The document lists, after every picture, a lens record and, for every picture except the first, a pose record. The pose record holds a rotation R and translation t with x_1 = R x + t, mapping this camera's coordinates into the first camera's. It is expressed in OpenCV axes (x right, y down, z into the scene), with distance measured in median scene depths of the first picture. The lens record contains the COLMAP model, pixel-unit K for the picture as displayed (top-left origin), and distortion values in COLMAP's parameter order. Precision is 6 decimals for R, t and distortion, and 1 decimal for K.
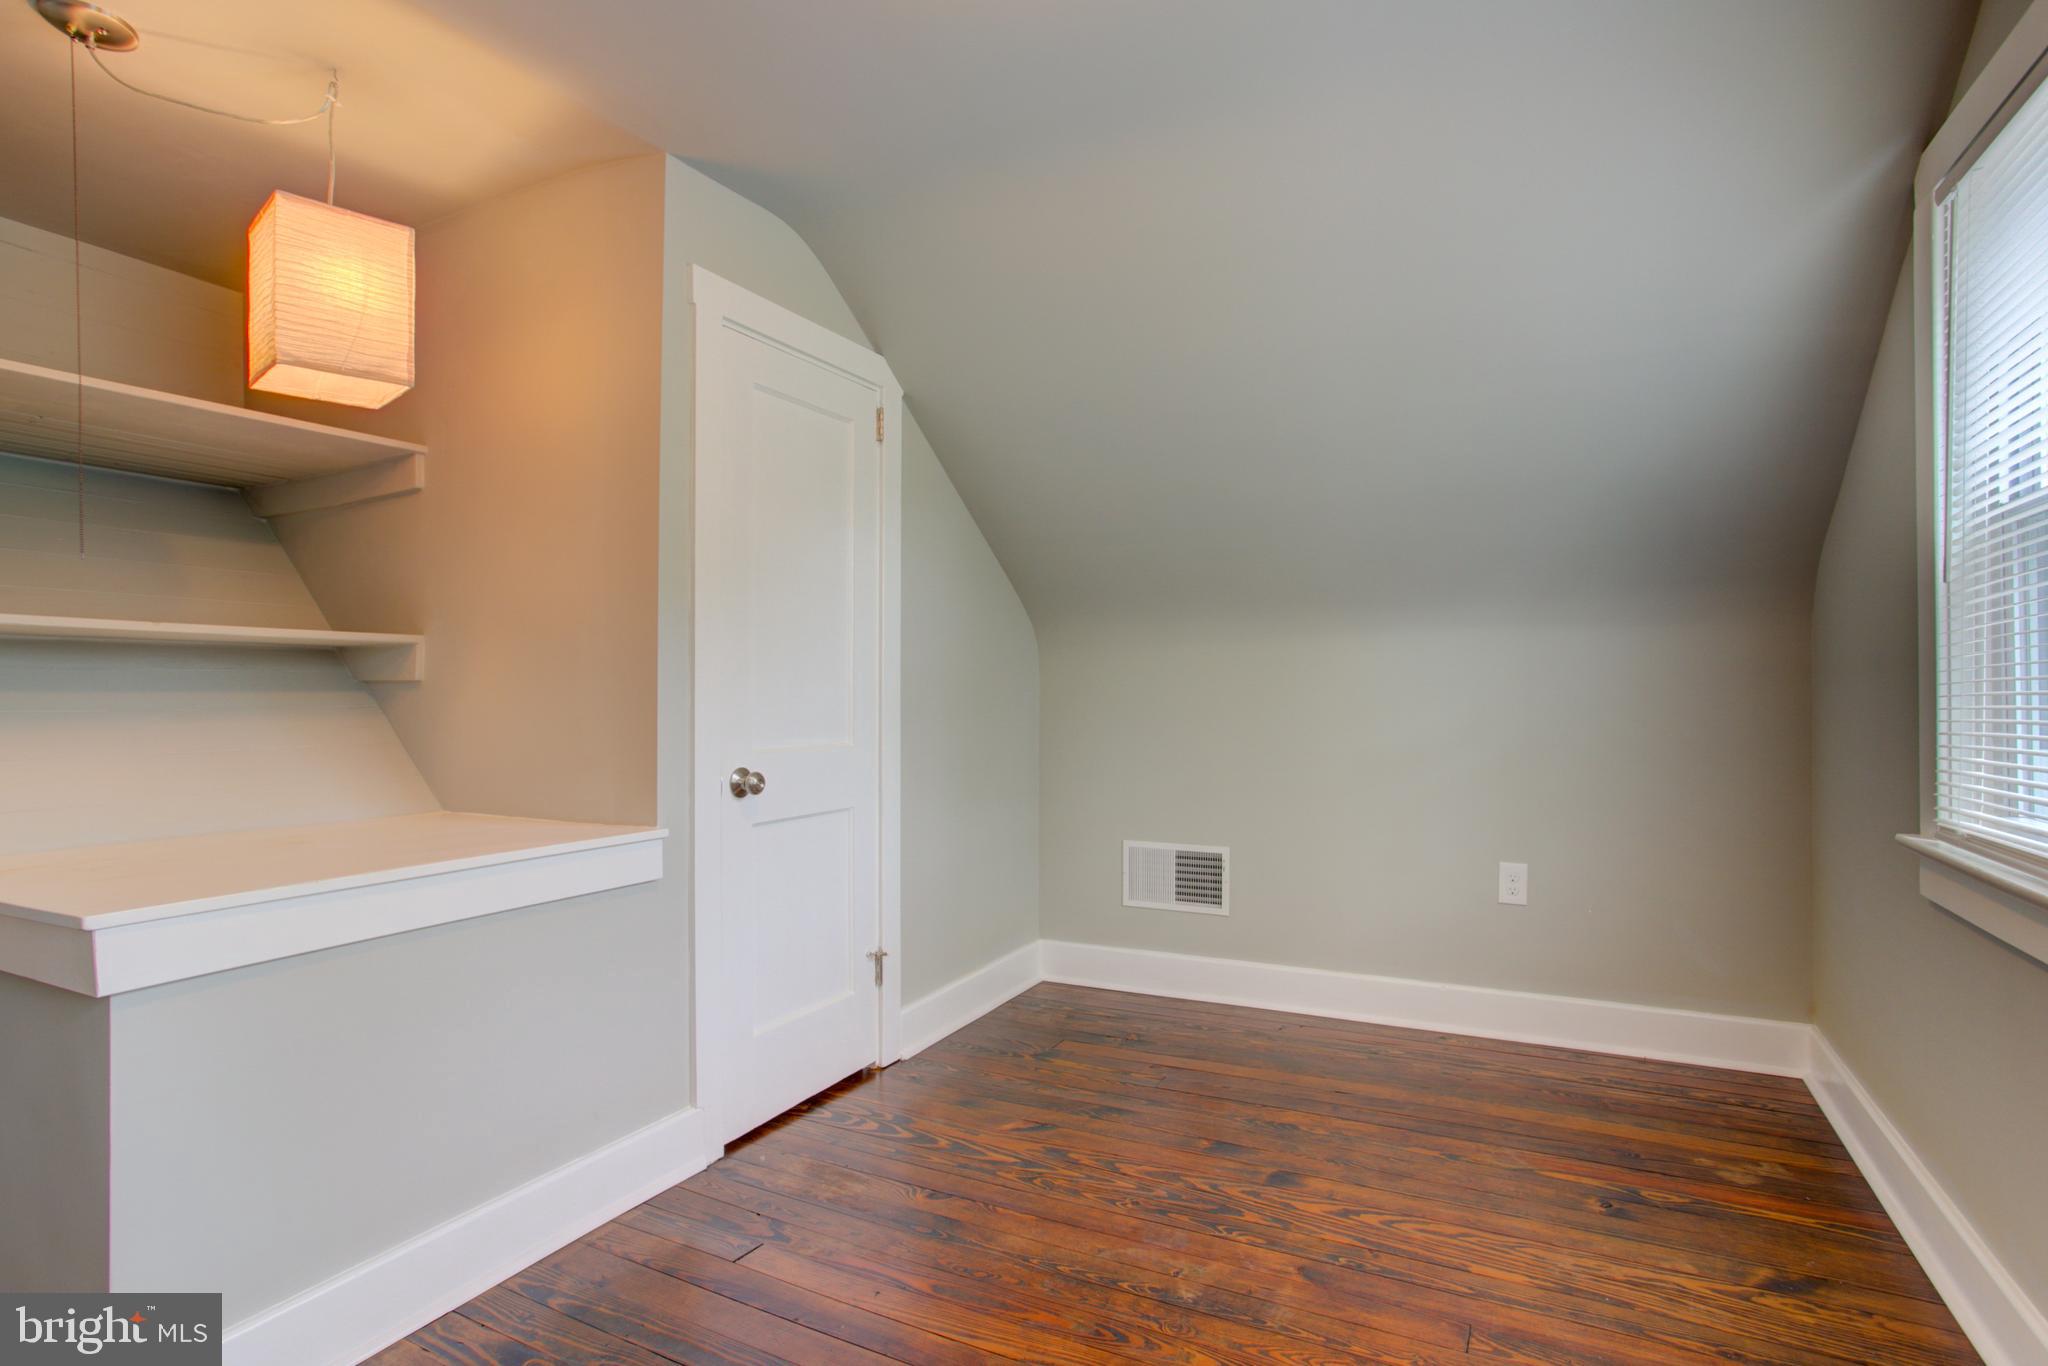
lens RADIAL K [[1001.2, 0, 1051.7], [0, 1001.2, 680.6], [0, 0, 1]] dist [-0.028827, 0.017624]
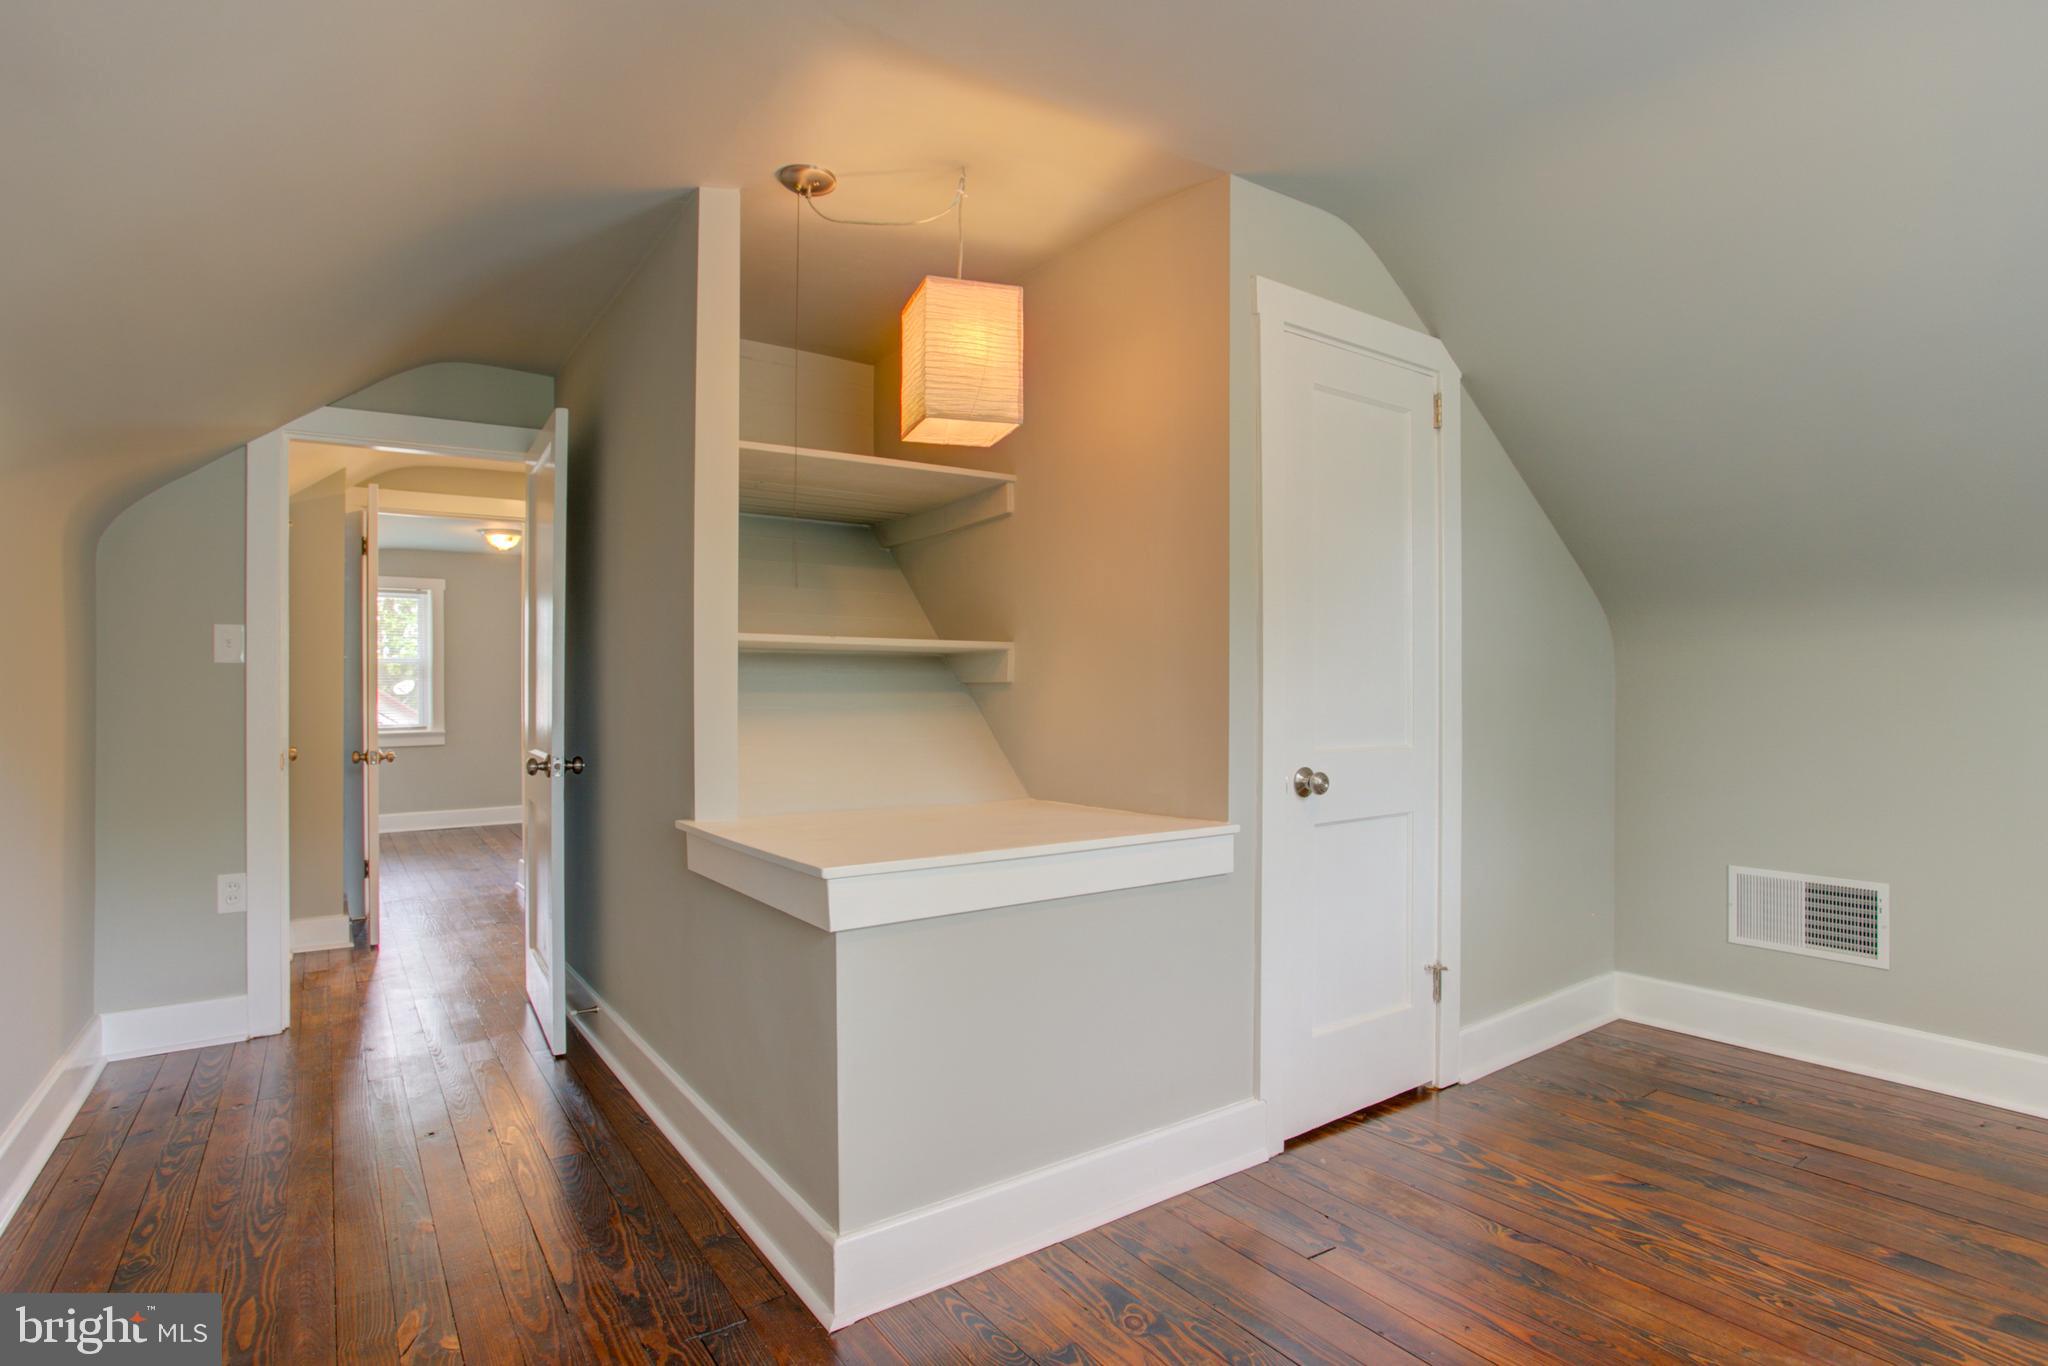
lens RADIAL K [[1019.7, 0, 1015.0], [0, 1019.7, 672.7], [0, 0, 1]] dist [-0.038635, 0.021571]
pose [[0.895178, -0.009026, -0.445618, -0.115620], [0.006022, 0.999949, -0.008156, -0.001200], [0.445669, 0.004618, 0.895186, -0.044968]]
